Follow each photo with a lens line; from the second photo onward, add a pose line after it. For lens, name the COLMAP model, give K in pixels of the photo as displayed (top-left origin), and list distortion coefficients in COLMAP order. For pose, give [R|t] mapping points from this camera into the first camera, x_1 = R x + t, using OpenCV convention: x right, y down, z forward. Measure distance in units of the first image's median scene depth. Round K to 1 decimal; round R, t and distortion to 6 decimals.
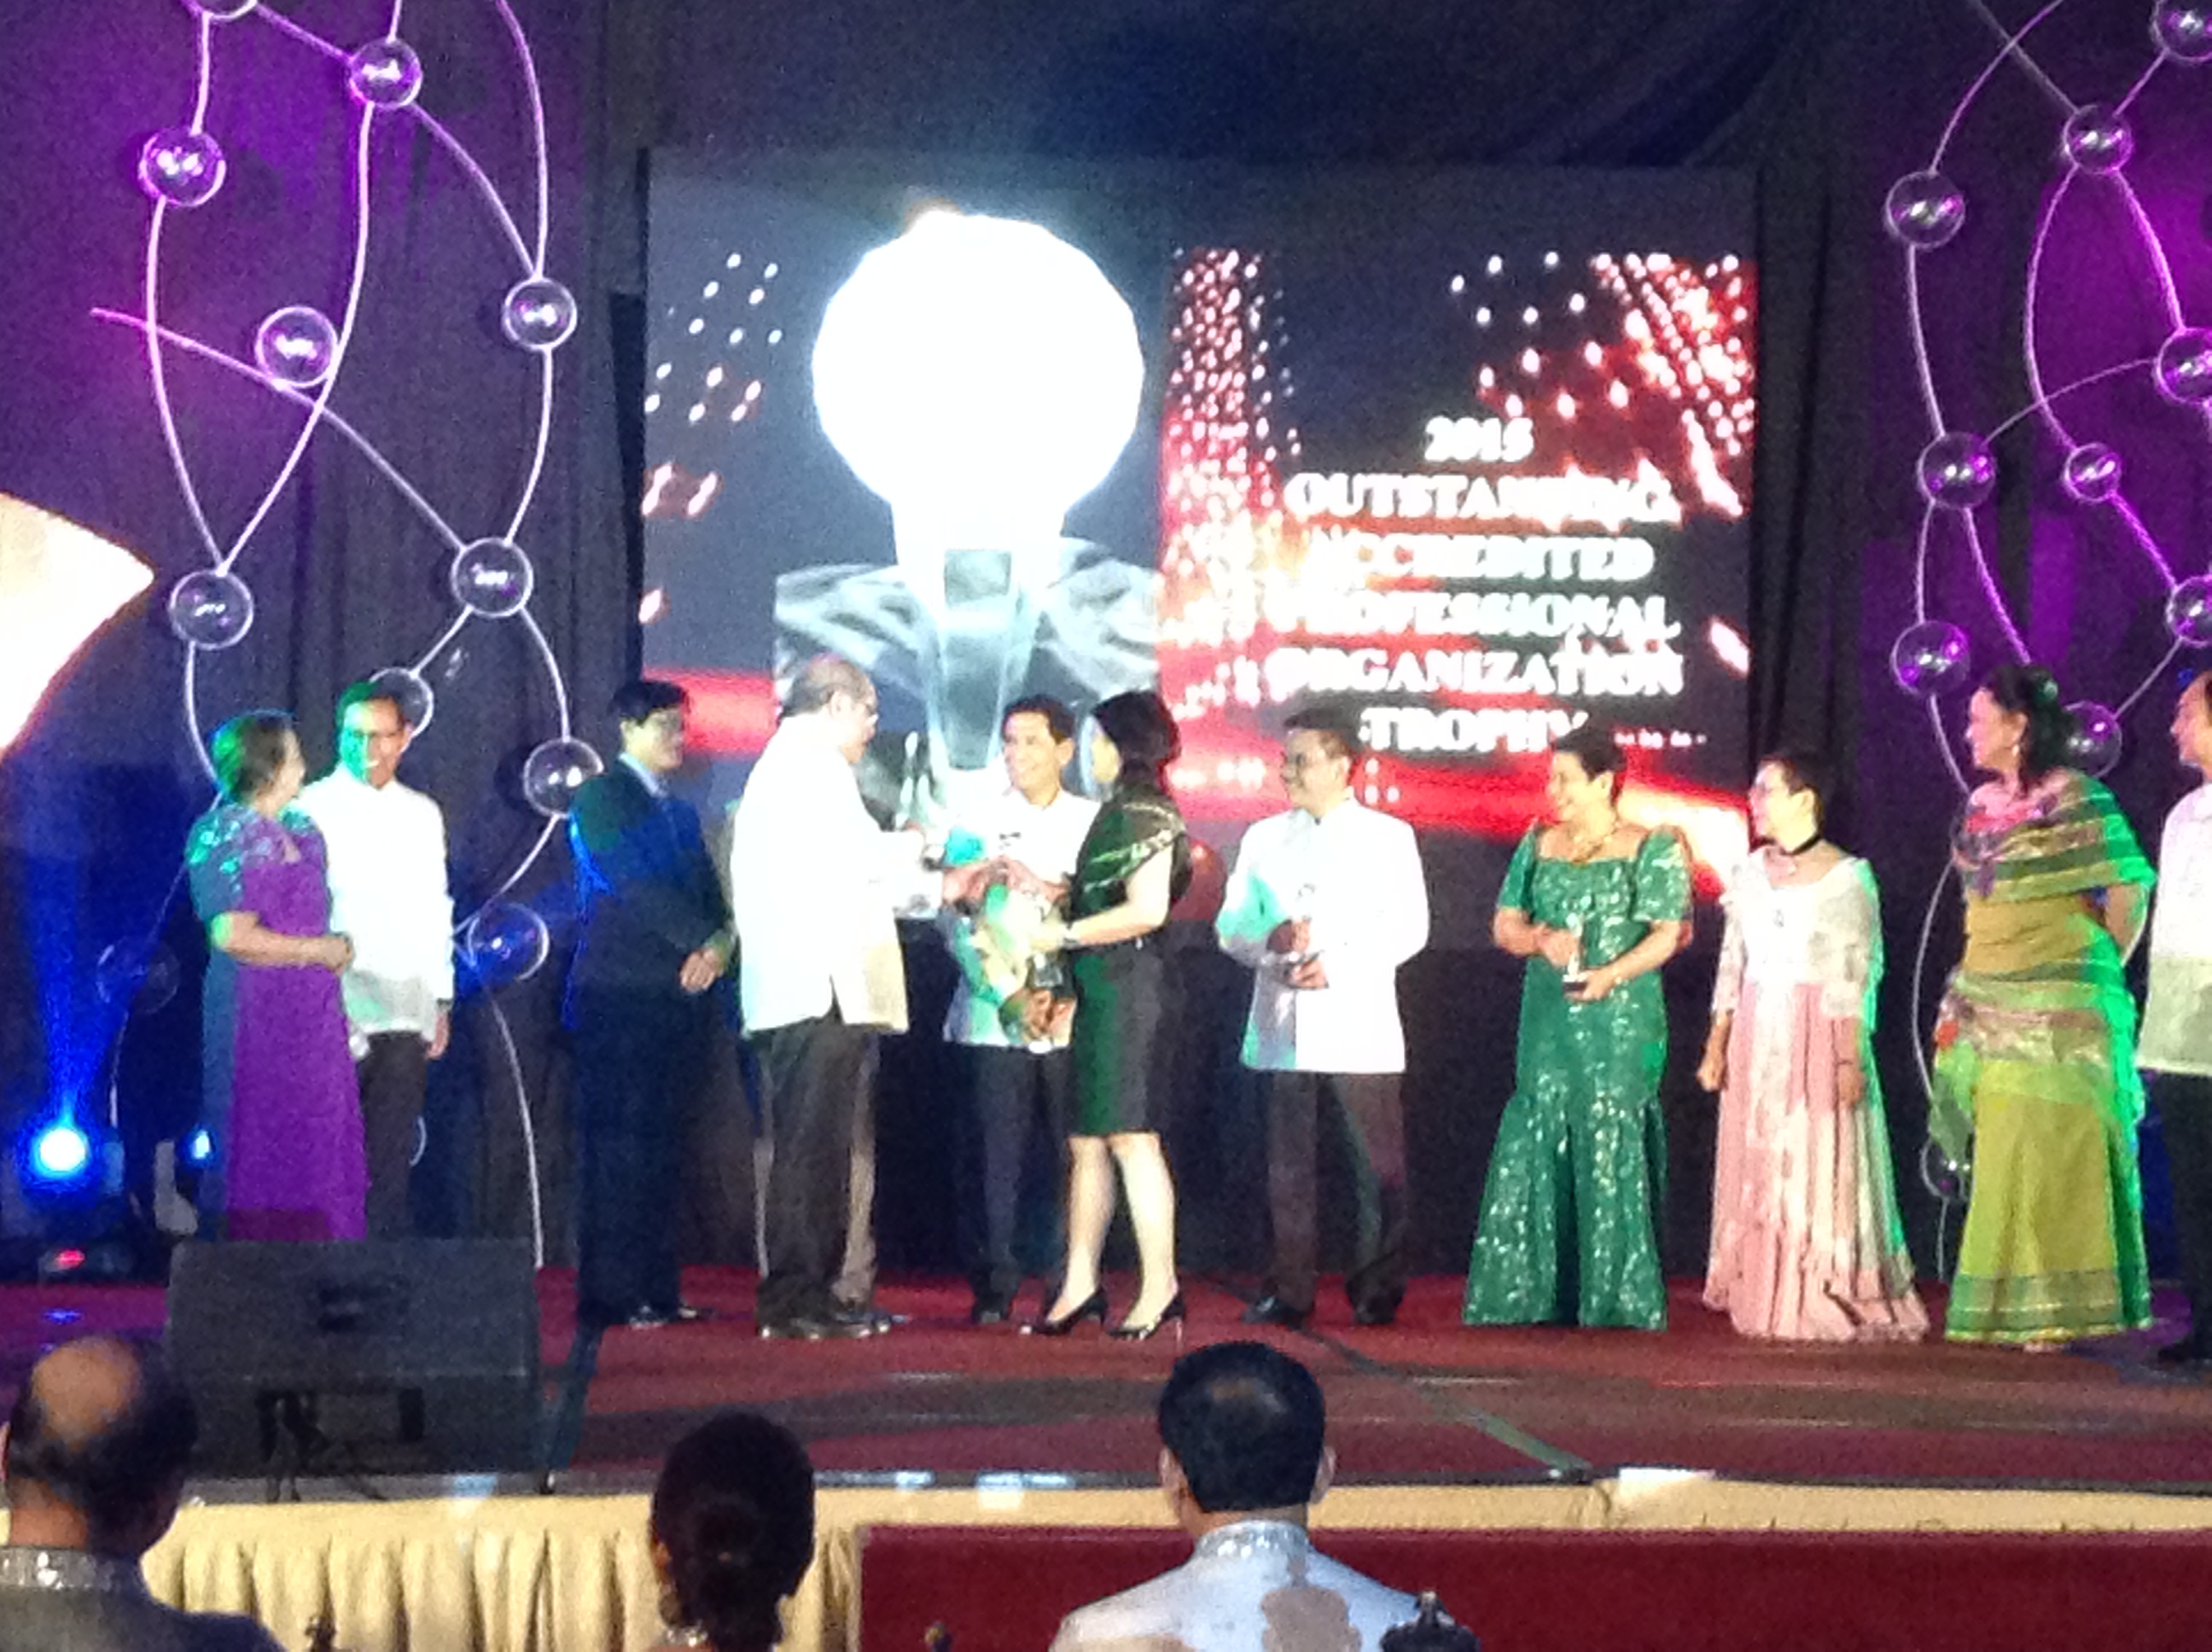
lens RADIAL K [[5565.9, 0, 1097.9], [0, 5565.9, 826.4], [0, 0, 1]] dist [-0.019291, 0.000000]
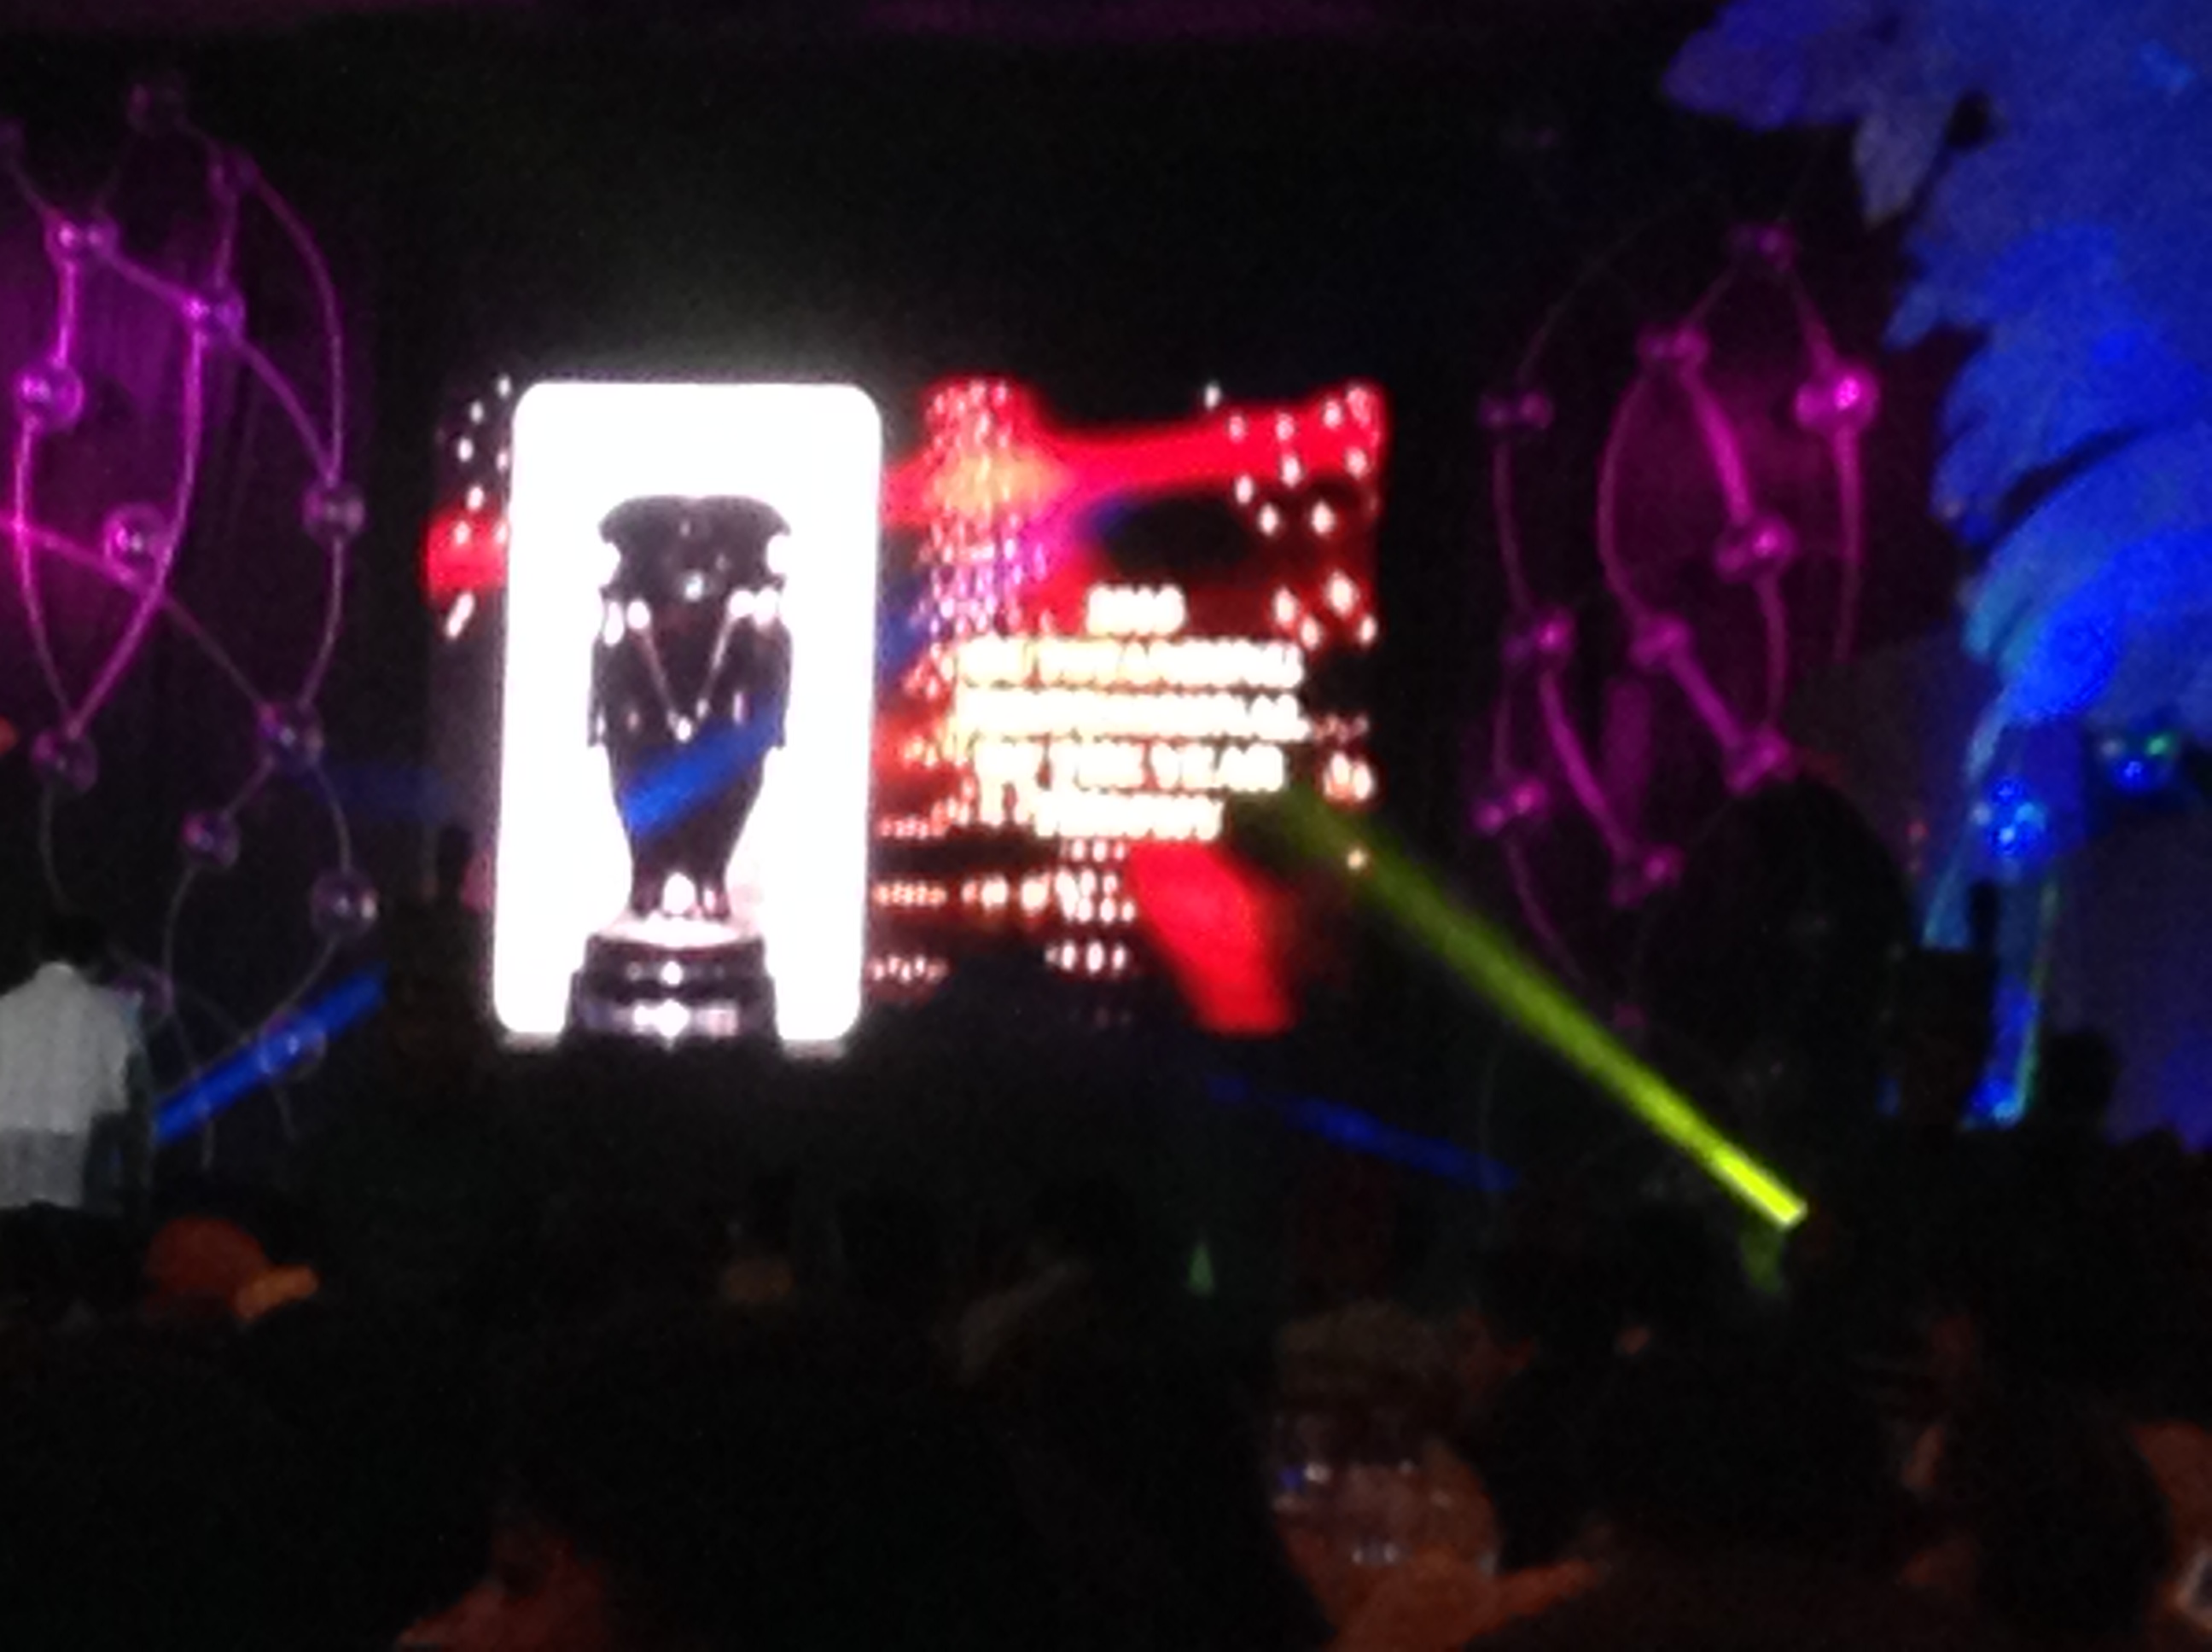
lens RADIAL K [[9339.7, 0, 1106.4], [0, 9339.7, 826.7], [0, 0, 1]] dist [-0.601750, 0.000000]
pose [[0.999998, 0.001205, -0.001398, 0.050444], [-0.001215, 0.999970, -0.007623, -0.007262], [0.001389, 0.007625, 0.999970, -0.734370]]
